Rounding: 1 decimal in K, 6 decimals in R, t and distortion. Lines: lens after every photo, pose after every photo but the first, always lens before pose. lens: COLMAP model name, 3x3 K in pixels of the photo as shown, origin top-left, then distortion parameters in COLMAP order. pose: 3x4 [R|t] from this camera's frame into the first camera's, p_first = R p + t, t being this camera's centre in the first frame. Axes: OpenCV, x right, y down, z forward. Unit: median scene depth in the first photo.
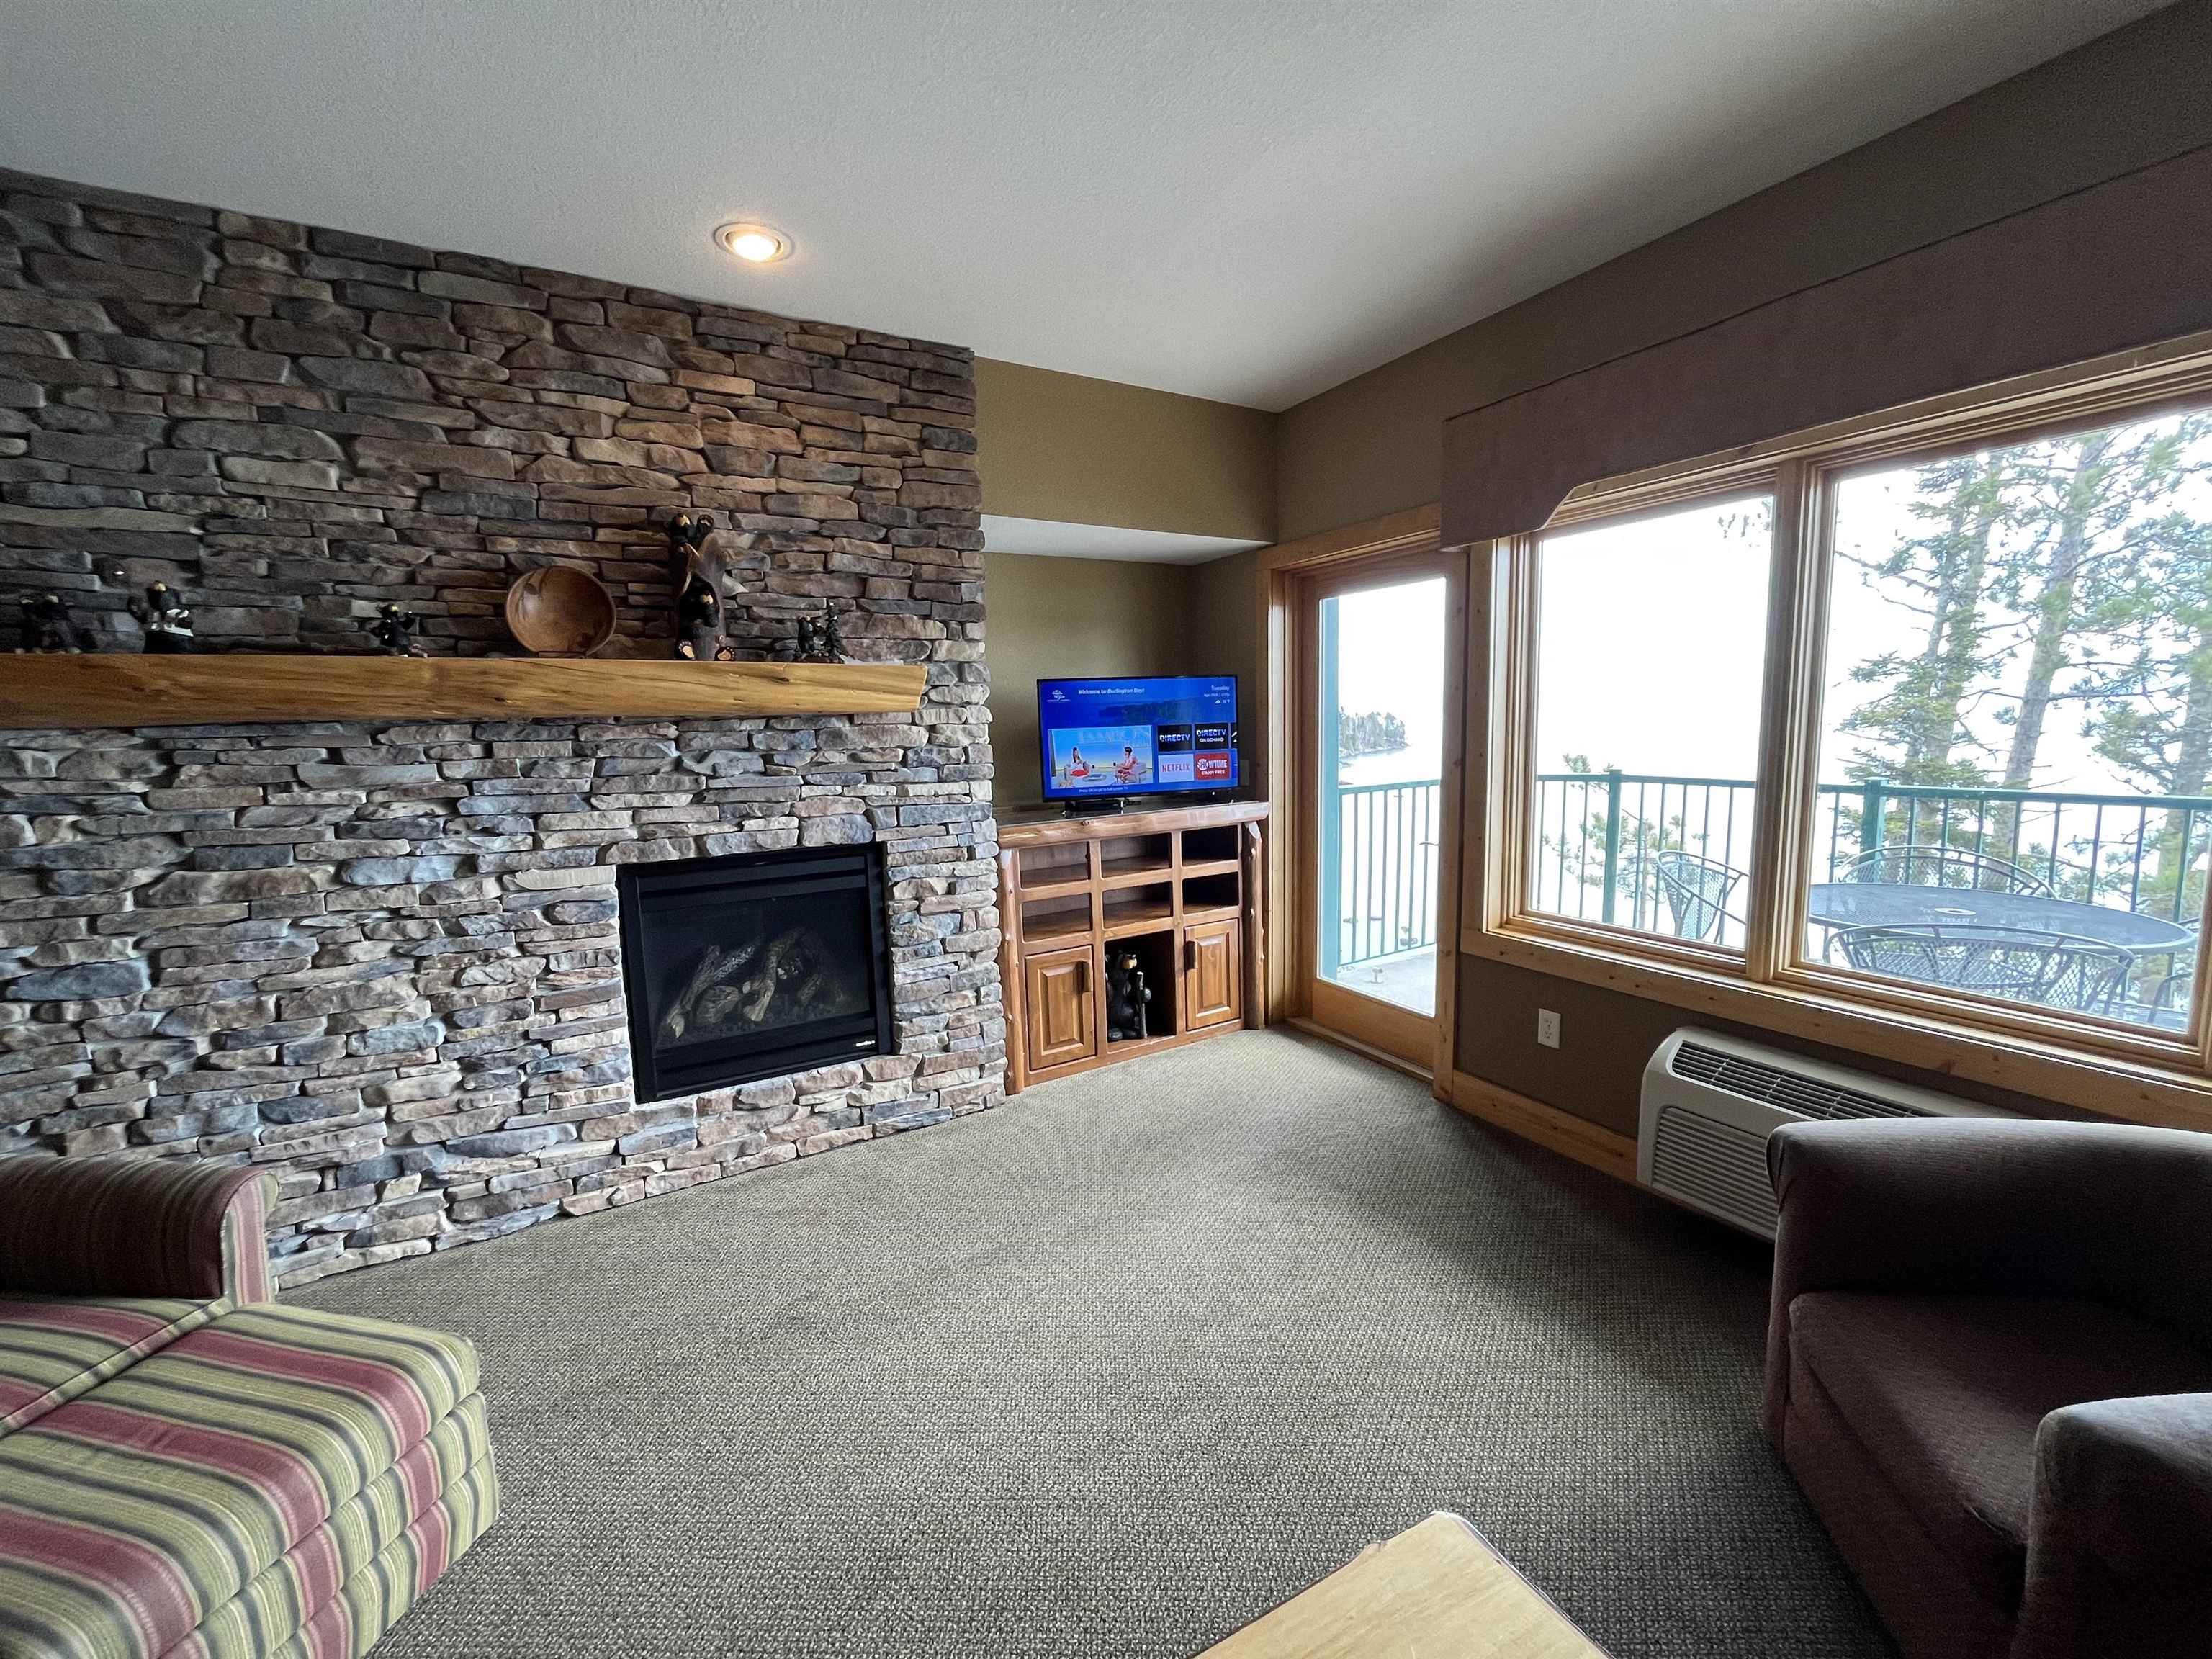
lens RADIAL K [[893.7, 0, 1106.0], [0, 893.7, 829.5], [0, 0, 1]] dist [-0.002216, -0.000391]
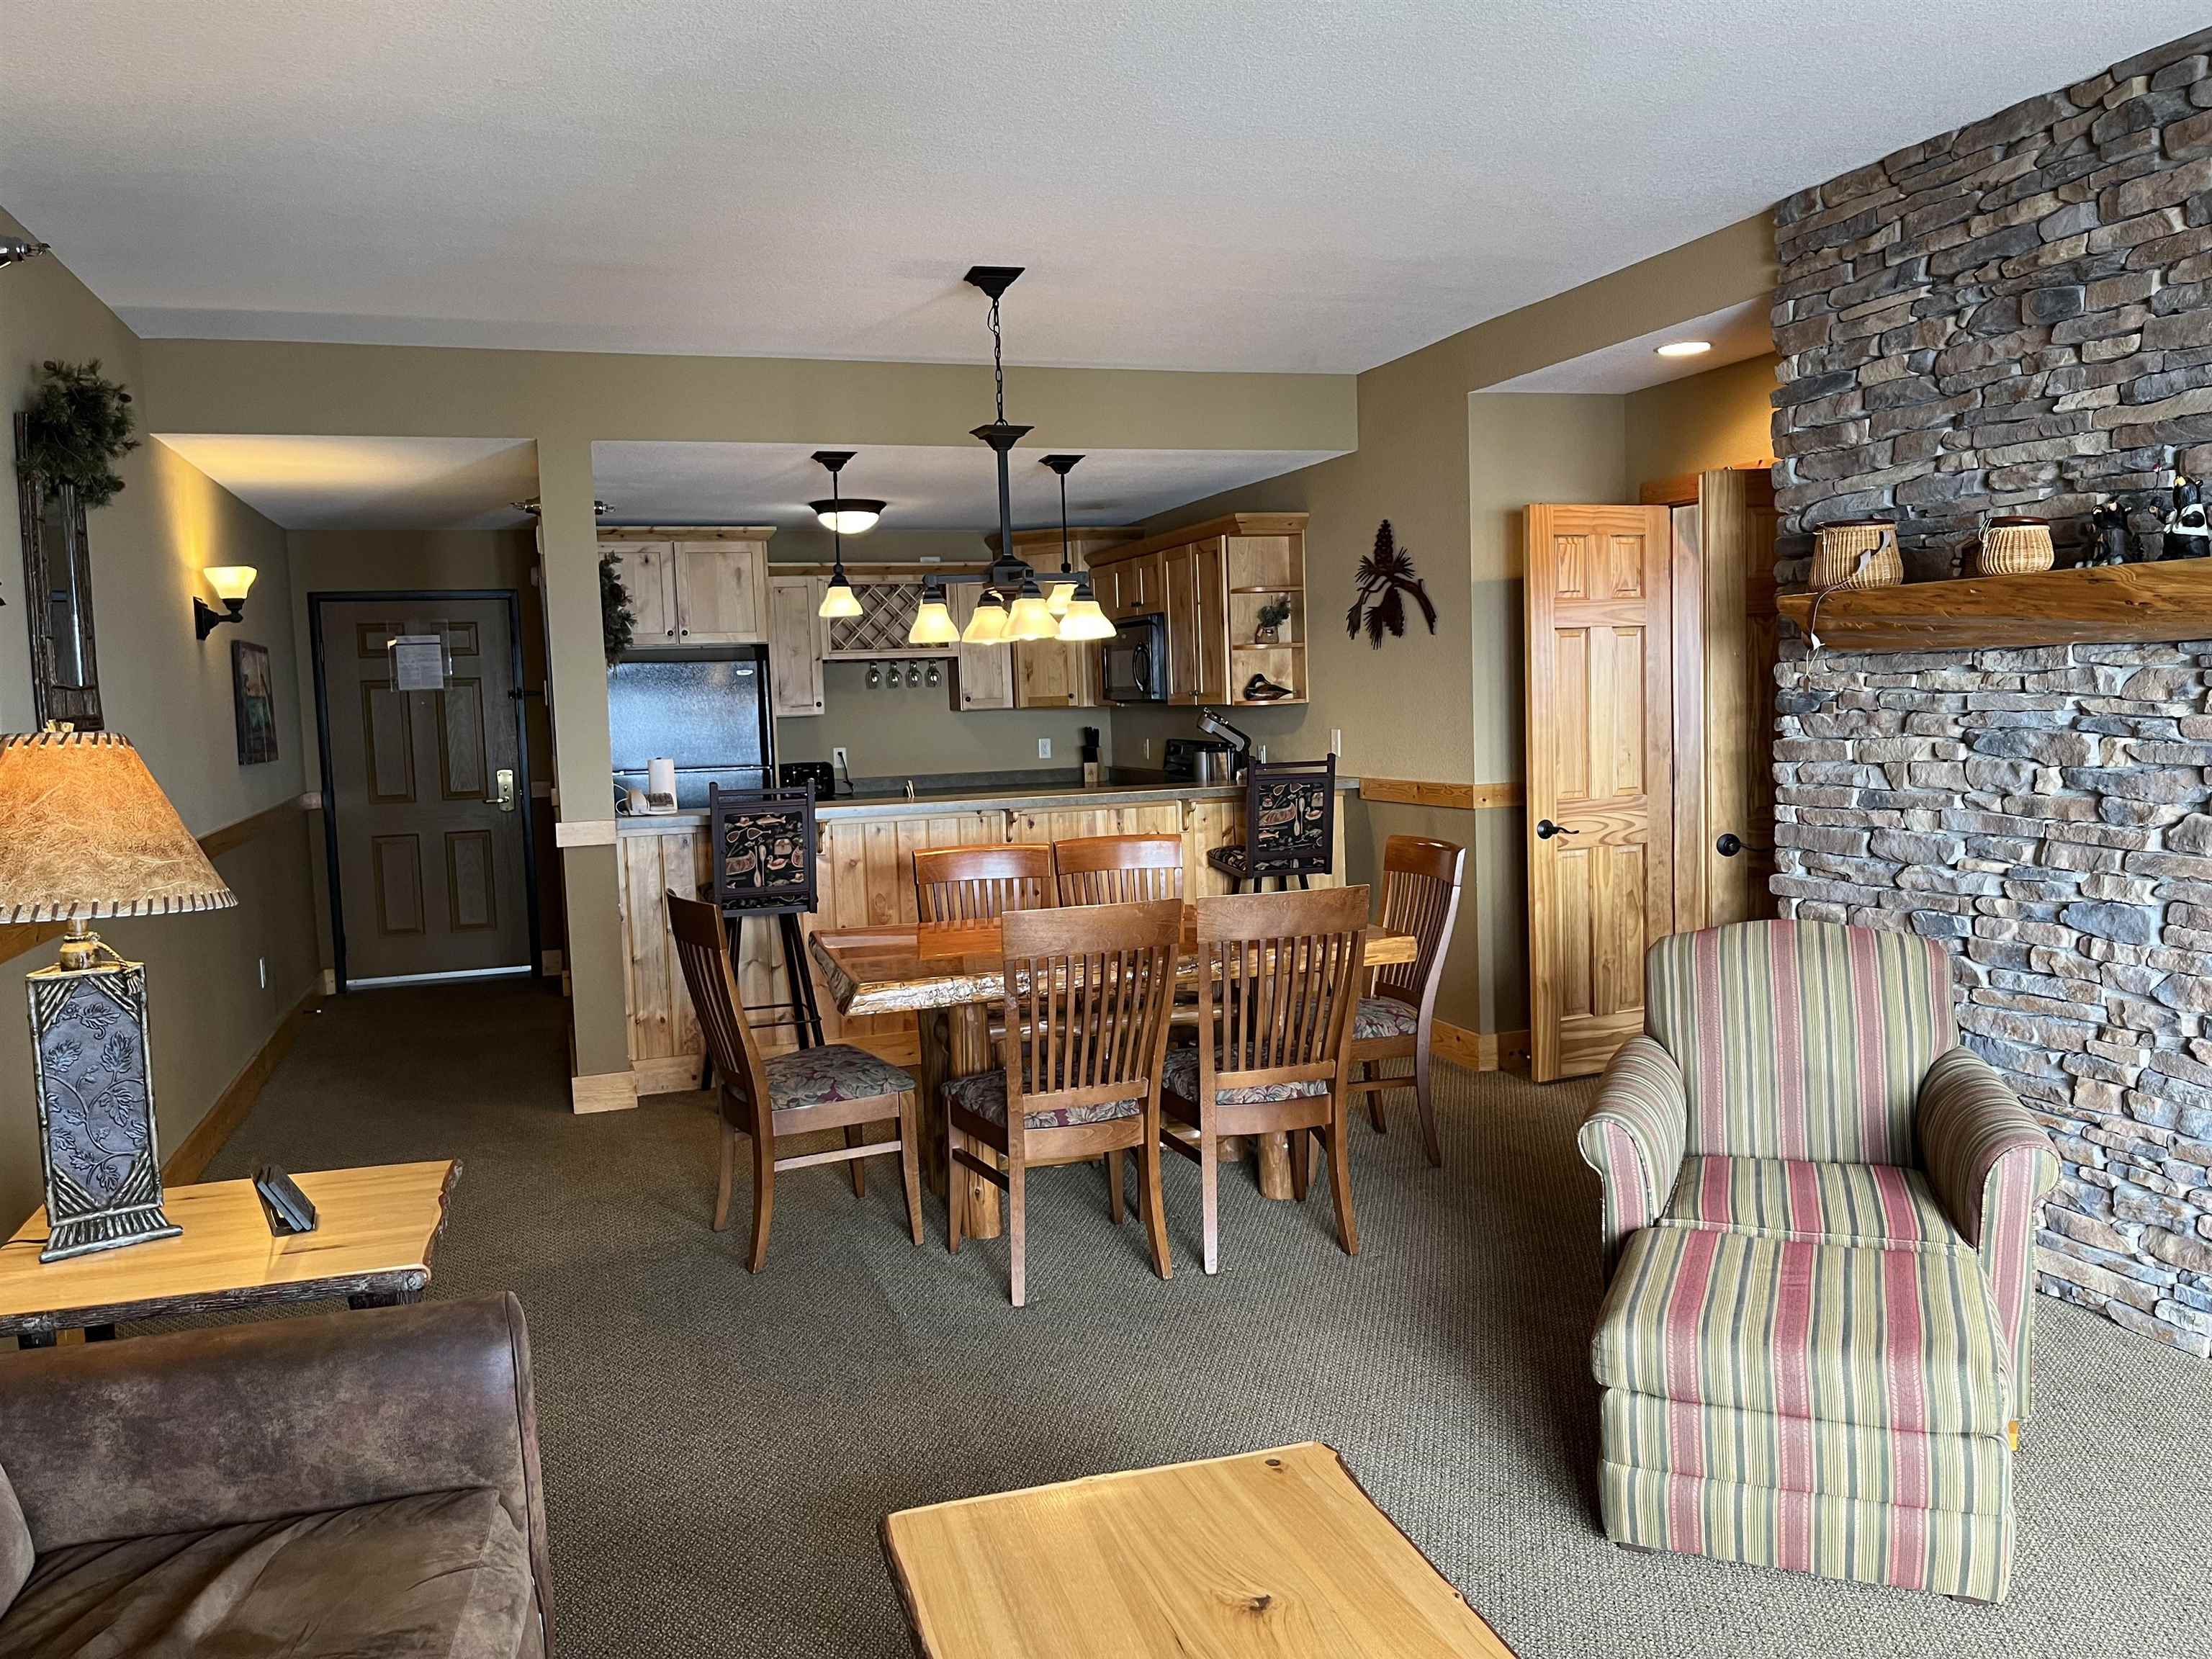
lens RADIAL K [[1671.8, 0, 1106.0], [0, 1671.8, 829.5], [0, 0, 1]] dist [0.068176, -0.105675]
pose [[-0.195540, 0.116096, -0.973800, 0.645195], [-0.081737, 0.987584, 0.134152, -0.061338], [0.977284, 0.105827, -0.183623, 0.266536]]
